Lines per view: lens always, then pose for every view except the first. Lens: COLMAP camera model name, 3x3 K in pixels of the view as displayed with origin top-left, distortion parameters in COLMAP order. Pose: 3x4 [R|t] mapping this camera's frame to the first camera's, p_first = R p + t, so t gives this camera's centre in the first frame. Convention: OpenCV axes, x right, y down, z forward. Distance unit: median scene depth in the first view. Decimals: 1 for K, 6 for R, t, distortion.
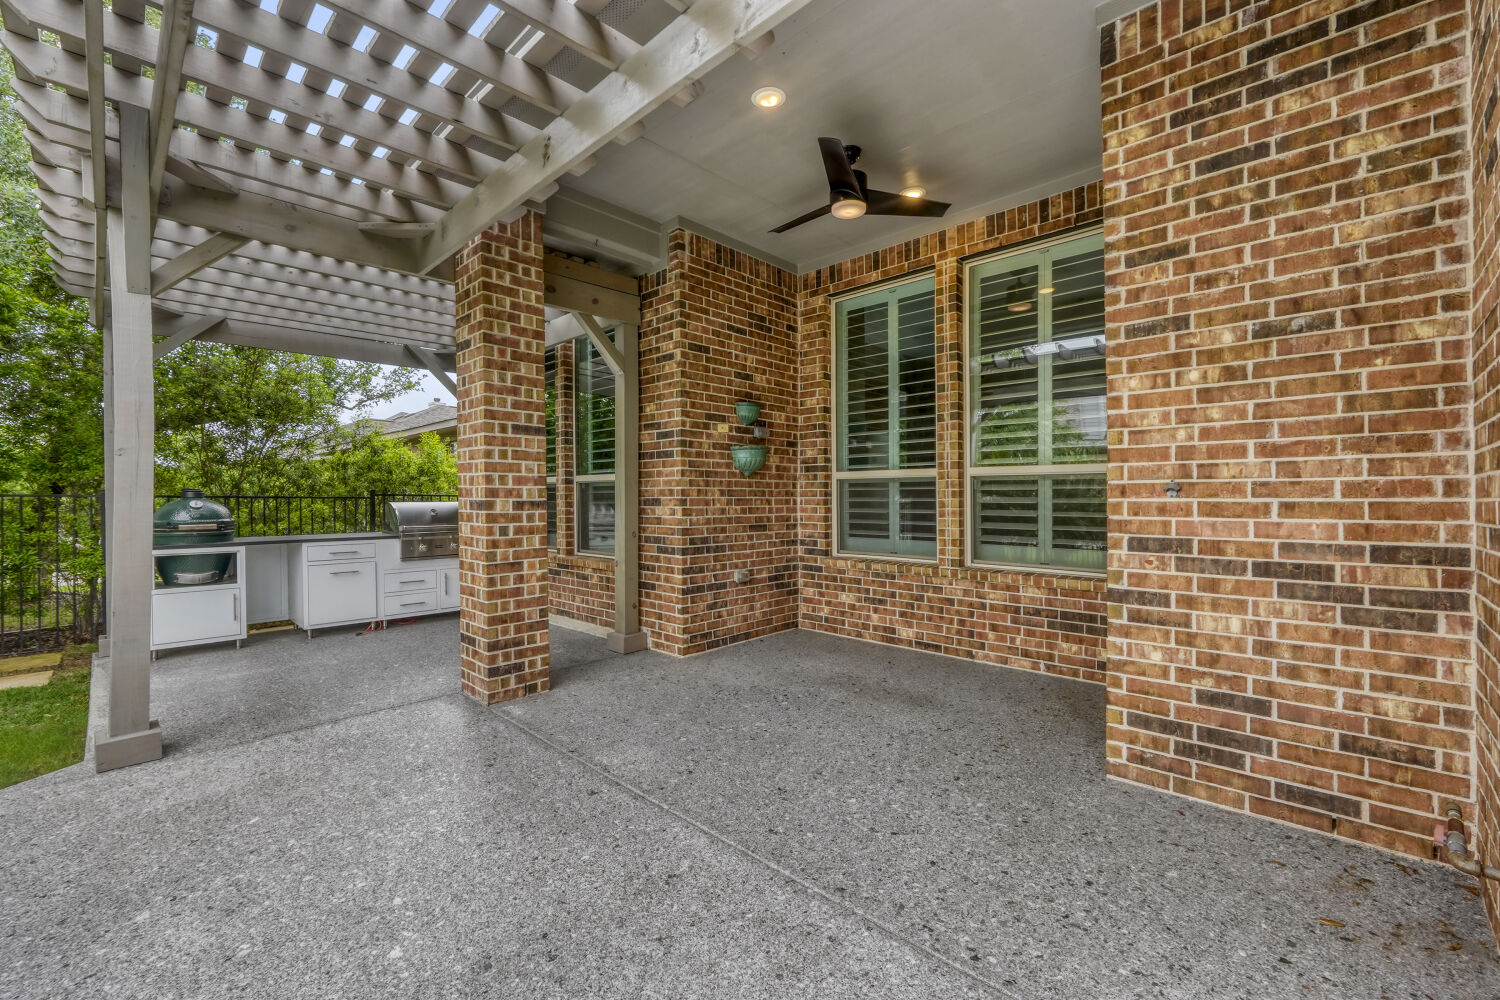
lens RADIAL K [[613.0, 0, 749.9], [0, 613.0, 491.9], [0, 0, 1]] dist [-0.001114, -0.000287]
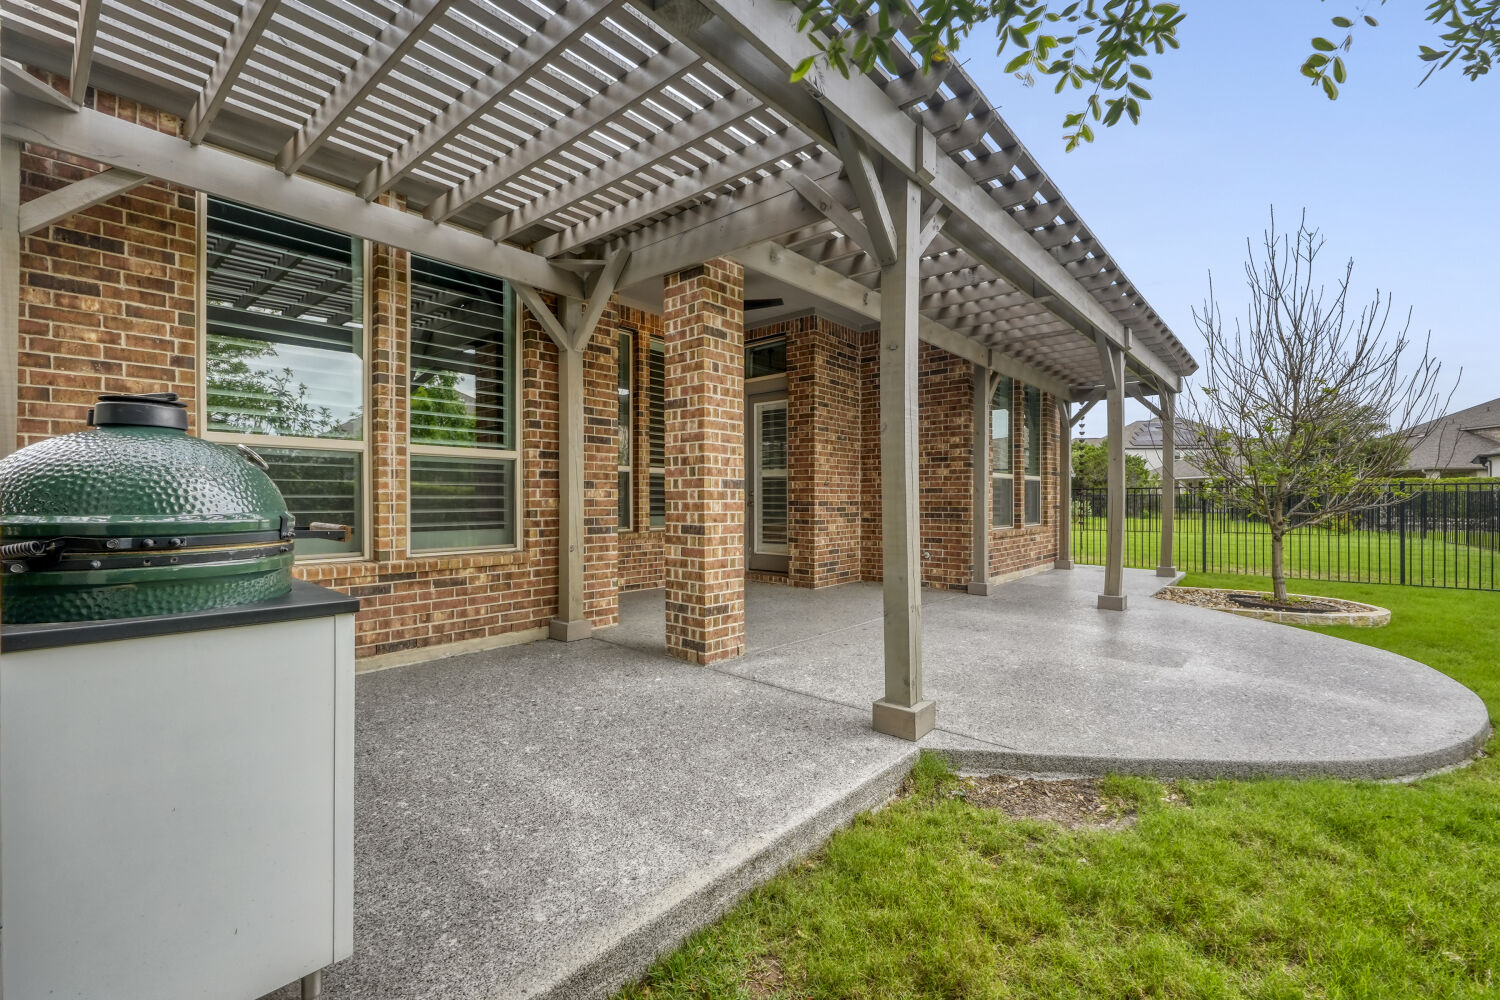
lens RADIAL K [[613.0, 0, 759.0], [0, 613.0, 485.9], [0, 0, 1]] dist [-0.001114, -0.000287]
pose [[-0.043803, 0.020610, 0.998828, -2.158405], [-0.013662, 0.999681, -0.021226, 0.065539], [-0.998947, -0.014576, -0.043508, 1.377309]]
